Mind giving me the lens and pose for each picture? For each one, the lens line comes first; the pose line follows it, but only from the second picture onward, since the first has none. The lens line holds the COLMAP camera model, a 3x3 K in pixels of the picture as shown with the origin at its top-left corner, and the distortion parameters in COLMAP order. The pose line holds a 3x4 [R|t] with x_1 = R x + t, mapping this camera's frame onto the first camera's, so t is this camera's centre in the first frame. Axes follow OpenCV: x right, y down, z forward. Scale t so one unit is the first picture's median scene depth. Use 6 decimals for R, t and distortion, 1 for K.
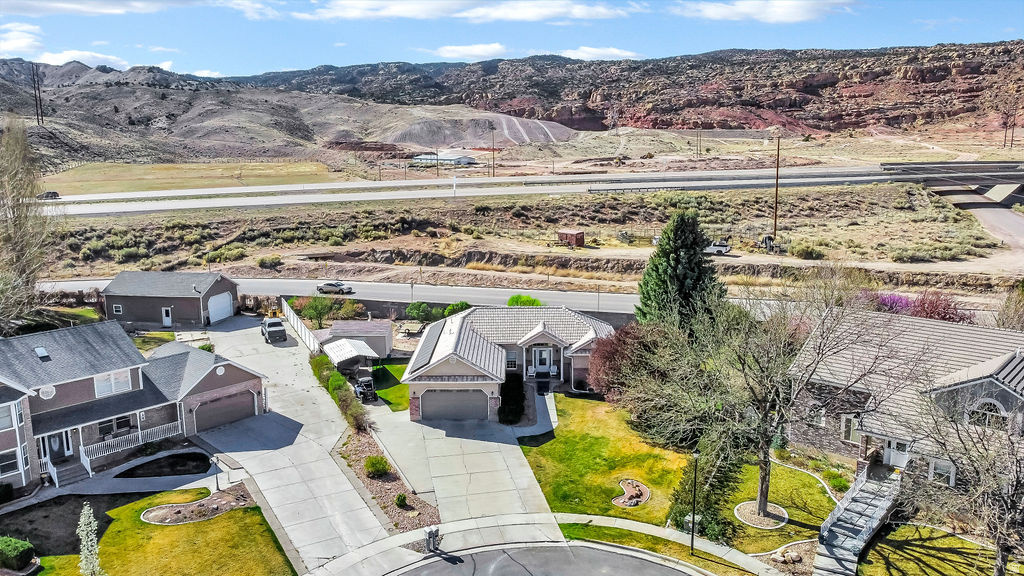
lens RADIAL K [[777.0, 0, 509.4], [0, 777.0, 286.9], [0, 0, 1]] dist [-0.000573, -0.003339]
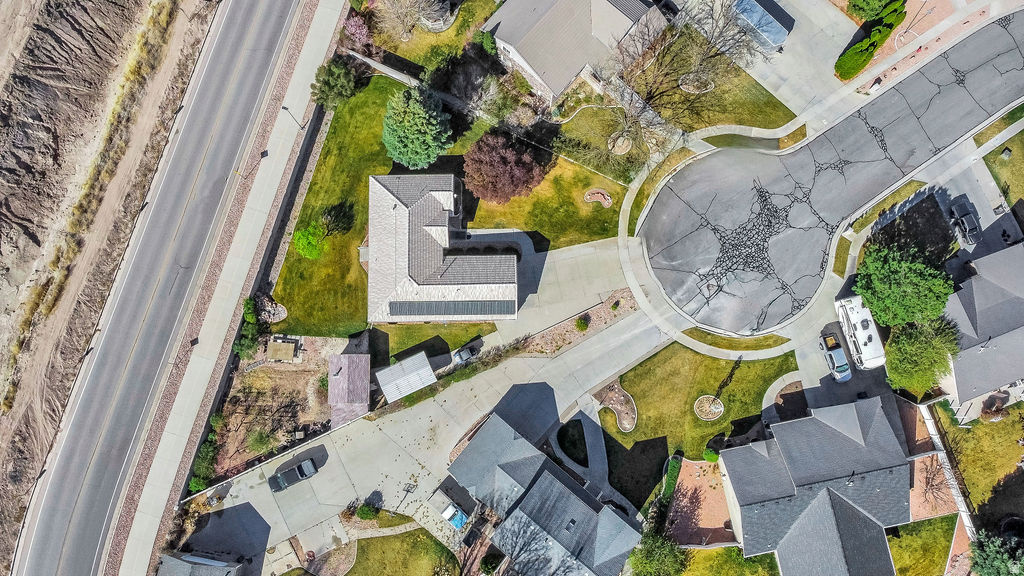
lens RADIAL K [[777.0, 0, 513.8], [0, 777.0, 286.3], [0, 0, 1]] dist [-0.000573, -0.003339]
pose [[-0.023221, -0.988923, 0.146601, -0.022756], [0.177518, 0.140231, 0.974075, -0.107096], [-0.983844, 0.048643, 0.172295, 0.054254]]
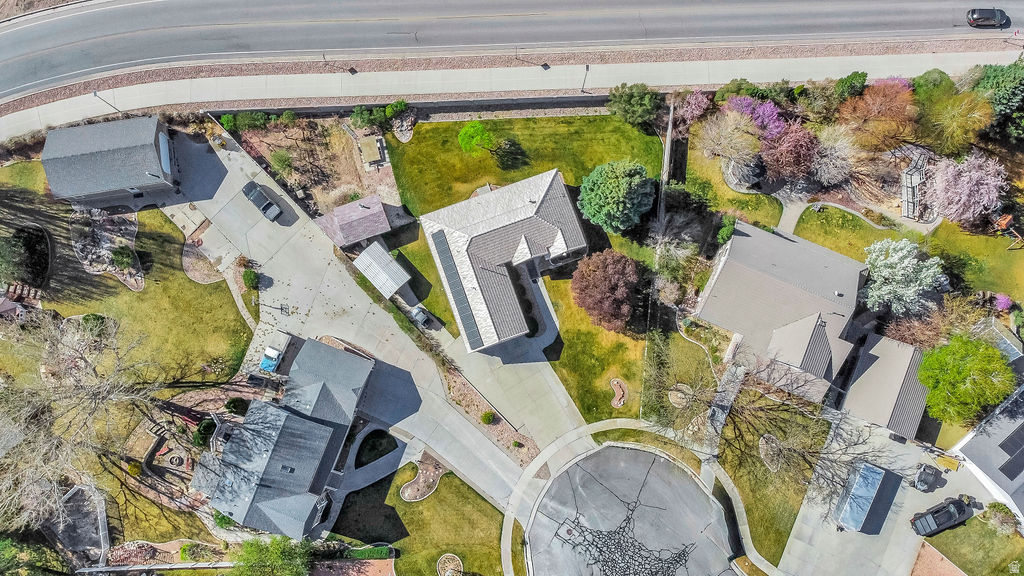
lens RADIAL K [[777.0, 0, 512.7], [0, 777.0, 288.6], [0, 0, 1]] dist [-0.000573, -0.003339]
pose [[0.937670, -0.343283, 0.054152, -0.007011], [0.052671, 0.294399, 0.954230, -0.106726], [-0.343513, -0.891901, 0.294130, 0.046048]]
